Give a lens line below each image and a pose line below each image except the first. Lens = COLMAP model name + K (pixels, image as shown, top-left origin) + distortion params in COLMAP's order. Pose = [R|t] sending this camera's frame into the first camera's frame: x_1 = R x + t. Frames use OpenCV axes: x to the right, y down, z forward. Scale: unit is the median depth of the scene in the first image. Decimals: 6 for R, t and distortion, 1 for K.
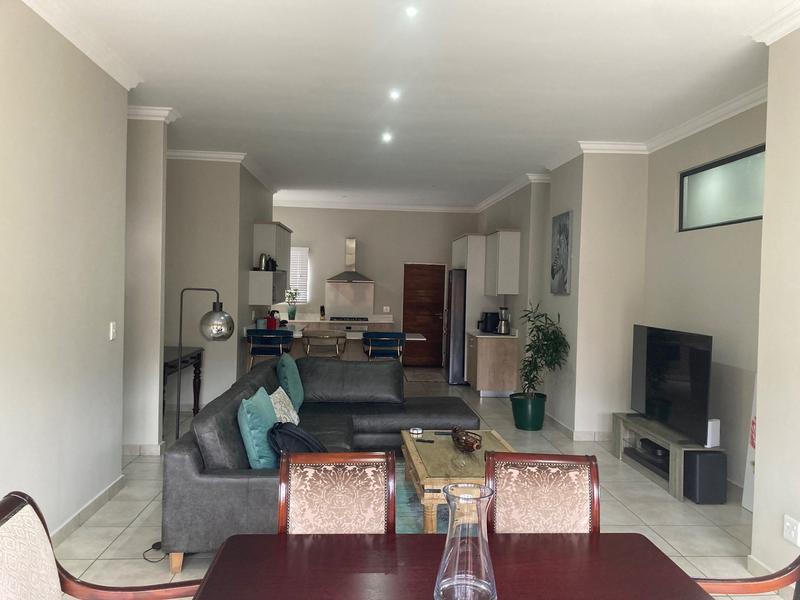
lens RADIAL K [[656.0, 0, 408.4], [0, 656.0, 299.4], [0, 0, 1]] dist [0.048830, -0.065188]
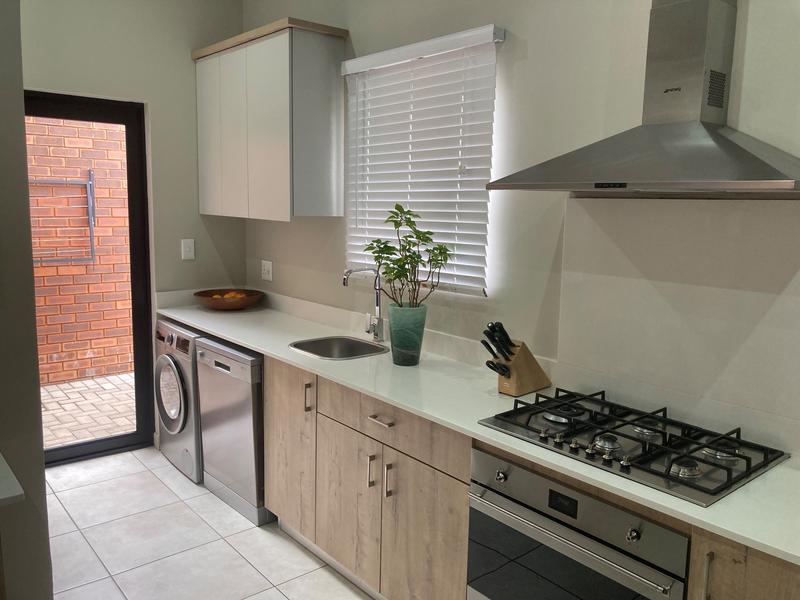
lens RADIAL K [[656.0, 0, 400.8], [0, 656.0, 292.6], [0, 0, 1]] dist [0.048830, -0.065188]
pose [[0.590282, 0.106068, -0.800198, 0.003485], [-0.022608, 0.993113, 0.114962, -0.034600], [0.806881, -0.049770, 0.588614, 1.477690]]
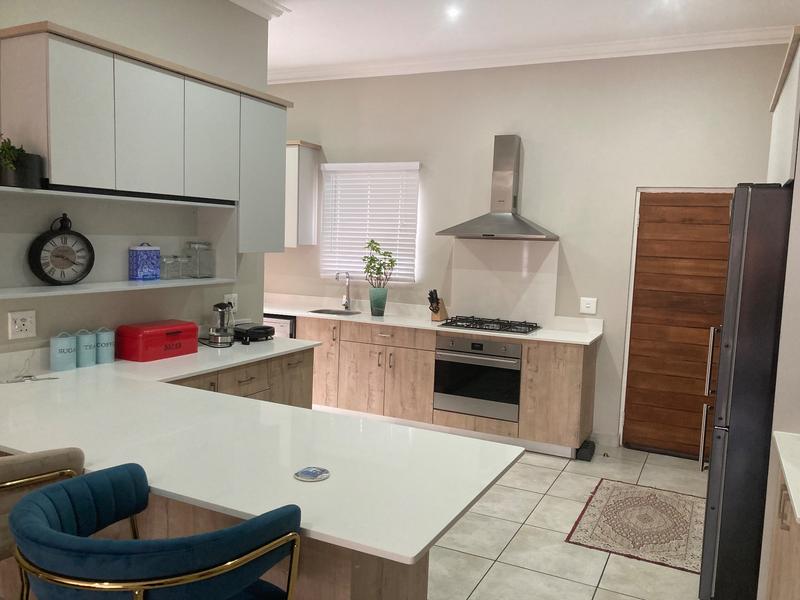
lens RADIAL K [[656.0, 0, 406.7], [0, 656.0, 304.4], [0, 0, 1]] dist [0.048830, -0.065188]
pose [[0.867689, 0.060140, -0.493456, 0.127510], [-0.029837, 0.997166, 0.069066, -0.019099], [0.496211, -0.045204, 0.867024, 1.024211]]
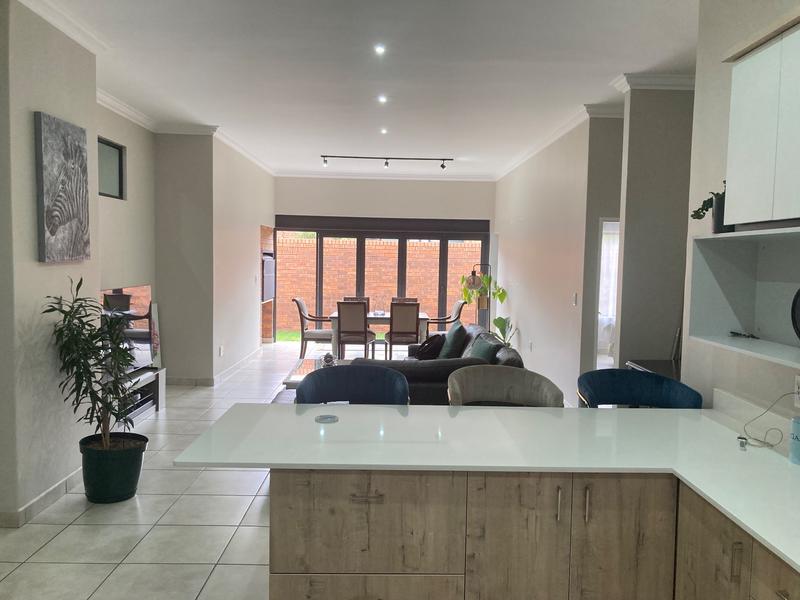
lens RADIAL K [[656.0, 0, 414.3], [0, 656.0, 299.4], [0, 0, 1]] dist [0.048830, -0.065188]
pose [[-0.998507, -0.038036, 0.039207, -0.102112], [-0.034318, 0.995214, 0.091500, -0.040364], [-0.042500, 0.090018, -0.995033, 1.630331]]
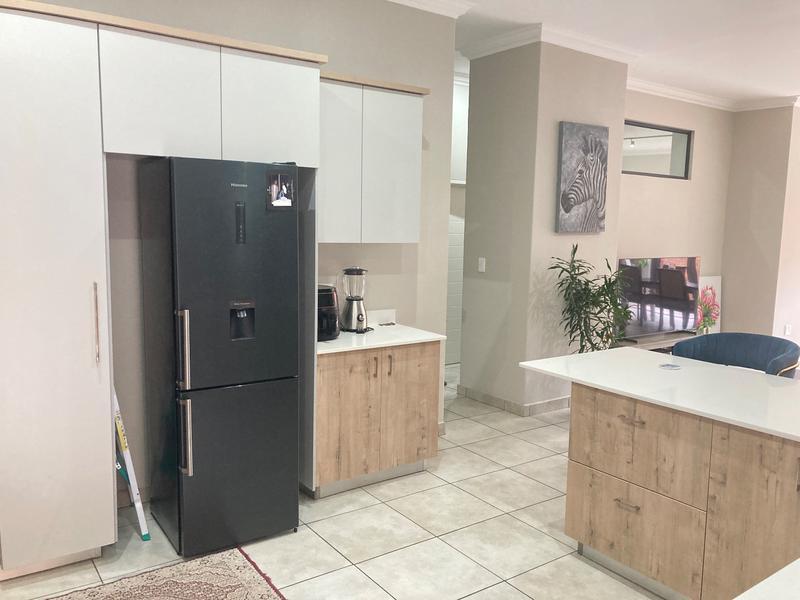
lens RADIAL K [[656.0, 0, 400.7], [0, 656.0, 303.0], [0, 0, 1]] dist [0.048830, -0.065188]
pose [[-0.521055, -0.129959, 0.843571, -0.323717], [-0.005878, 0.988863, 0.148712, -0.041069], [-0.853503, 0.072529, -0.516015, 1.636407]]
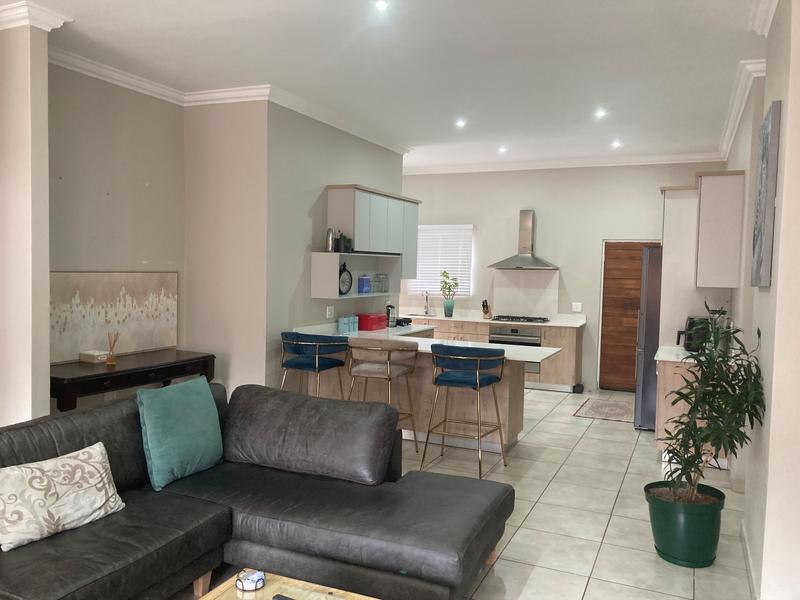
lens RADIAL K [[656.0, 0, 389.8], [0, 656.0, 302.5], [0, 0, 1]] dist [0.048830, -0.065188]
pose [[0.875601, 0.022940, -0.482489, 0.236577], [-0.014076, 0.999659, 0.021985, -0.004948], [0.482829, -0.012459, 0.875626, 0.479781]]
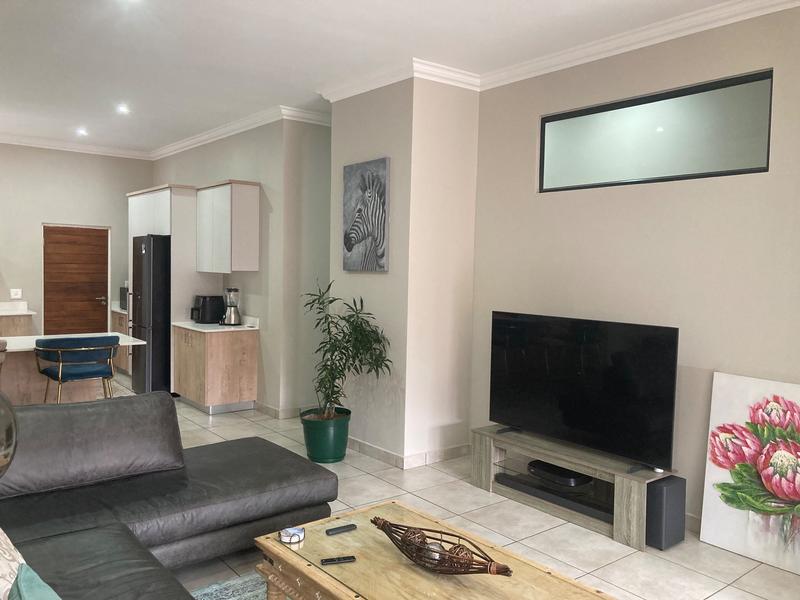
lens RADIAL K [[656.0, 0, 403.8], [0, 656.0, 303.9], [0, 0, 1]] dist [0.048830, -0.065188]
pose [[0.825962, -0.038491, 0.562411, -0.153644], [0.010707, 0.998557, 0.052615, -0.010617], [-0.563625, -0.037436, 0.825182, 0.383191]]
